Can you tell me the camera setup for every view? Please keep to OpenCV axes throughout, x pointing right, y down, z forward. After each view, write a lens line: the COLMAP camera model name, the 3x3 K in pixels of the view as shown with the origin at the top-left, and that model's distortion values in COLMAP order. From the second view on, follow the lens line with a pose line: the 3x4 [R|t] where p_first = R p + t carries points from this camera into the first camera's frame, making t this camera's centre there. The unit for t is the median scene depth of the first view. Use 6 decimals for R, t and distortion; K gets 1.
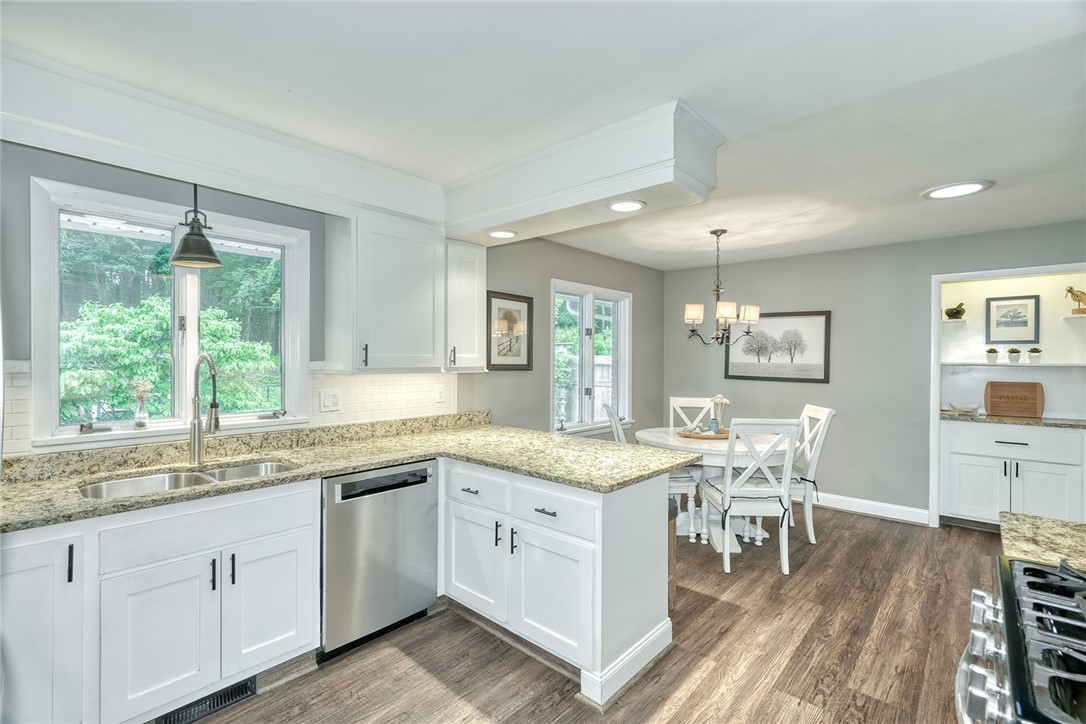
lens RADIAL K [[494.6, 0, 546.4], [0, 494.6, 361.6], [0, 0, 1]] dist [-0.003584, 0.000464]
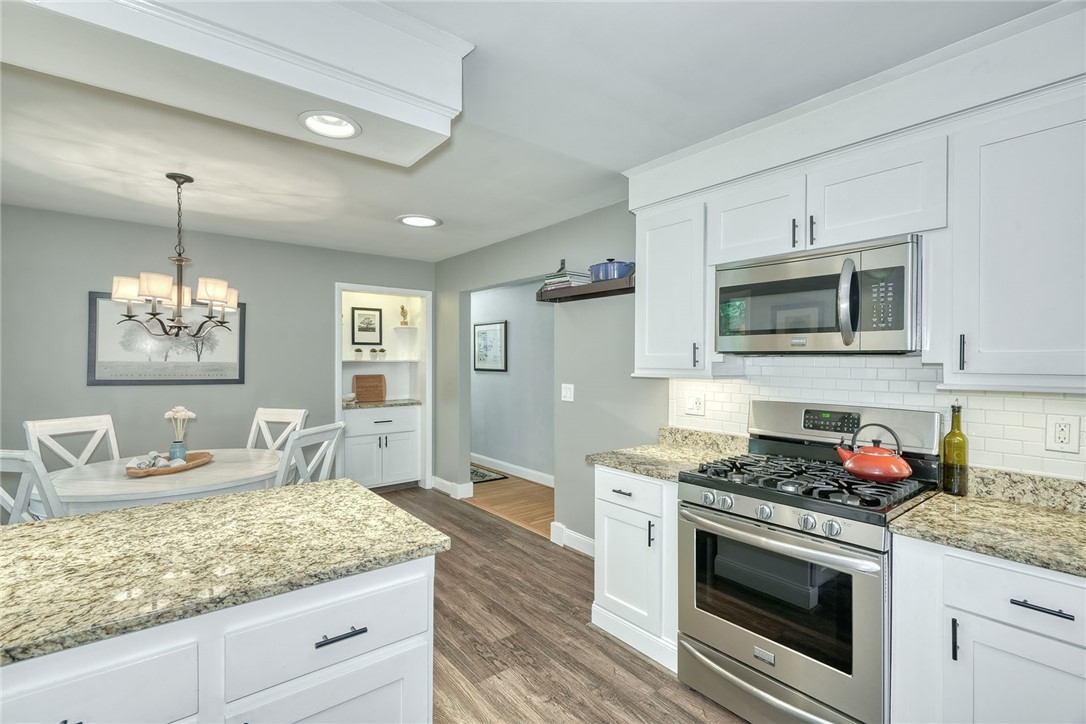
lens RADIAL K [[494.6, 0, 539.6], [0, 494.6, 361.3], [0, 0, 1]] dist [-0.003584, 0.000464]
pose [[0.168493, -0.008221, 0.985669, -0.259469], [0.004485, 0.999961, 0.007573, -0.001403], [-0.985693, 0.003145, 0.168523, 0.361200]]
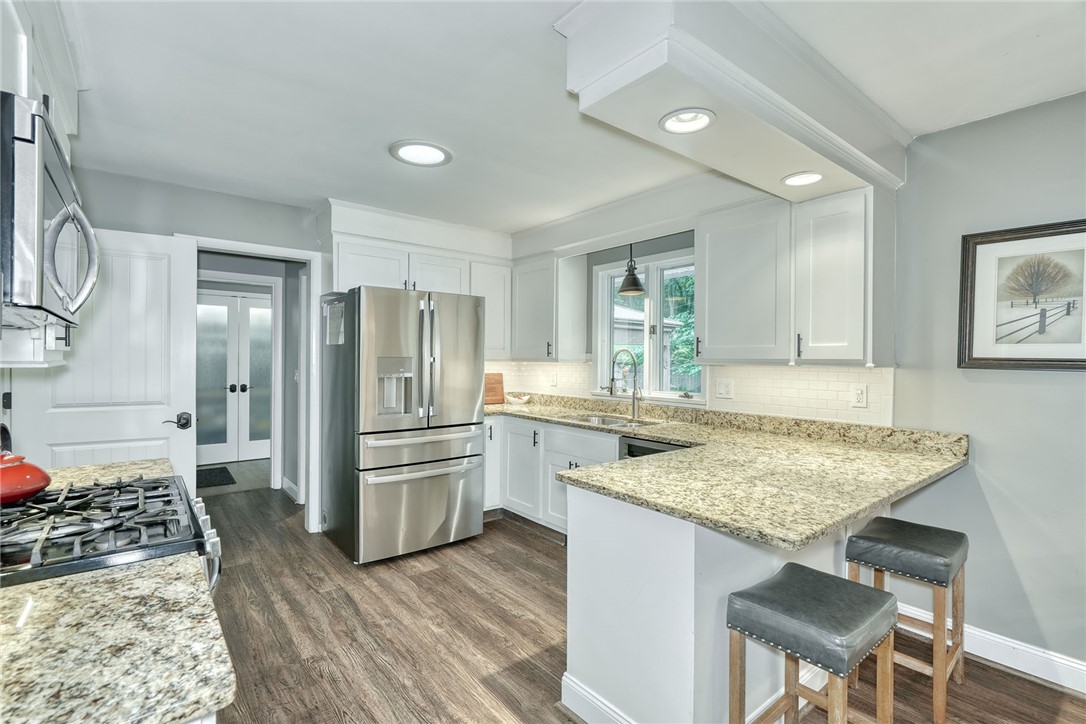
lens RADIAL K [[494.6, 0, 527.9], [0, 494.6, 357.8], [0, 0, 1]] dist [-0.003584, 0.000464]
pose [[-0.178826, -0.008670, -0.983842, 0.522541], [-0.013555, 0.999888, -0.006347, 0.015129], [0.983787, 0.012201, -0.178924, 0.533740]]
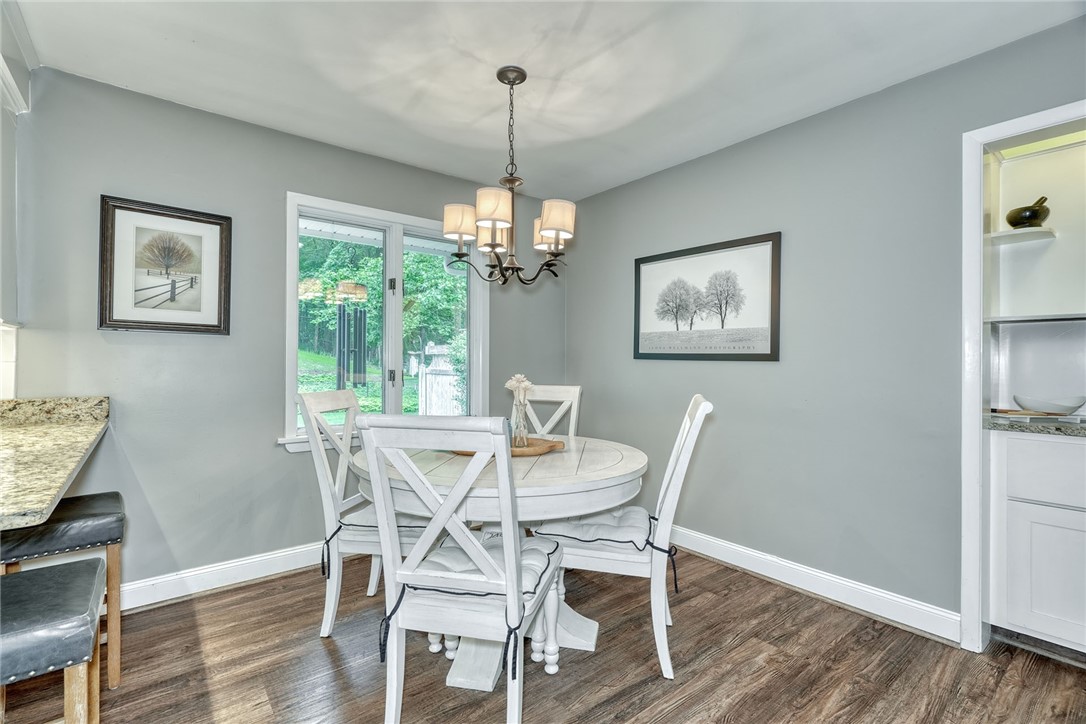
lens RADIAL K [[494.6, 0, 547.7], [0, 494.6, 362.9], [0, 0, 1]] dist [-0.003584, 0.000464]
pose [[0.986017, -0.001630, -0.166639, 0.465474], [0.000471, 0.999975, -0.006993, 0.057067], [0.166646, 0.006817, 0.985993, 0.460358]]
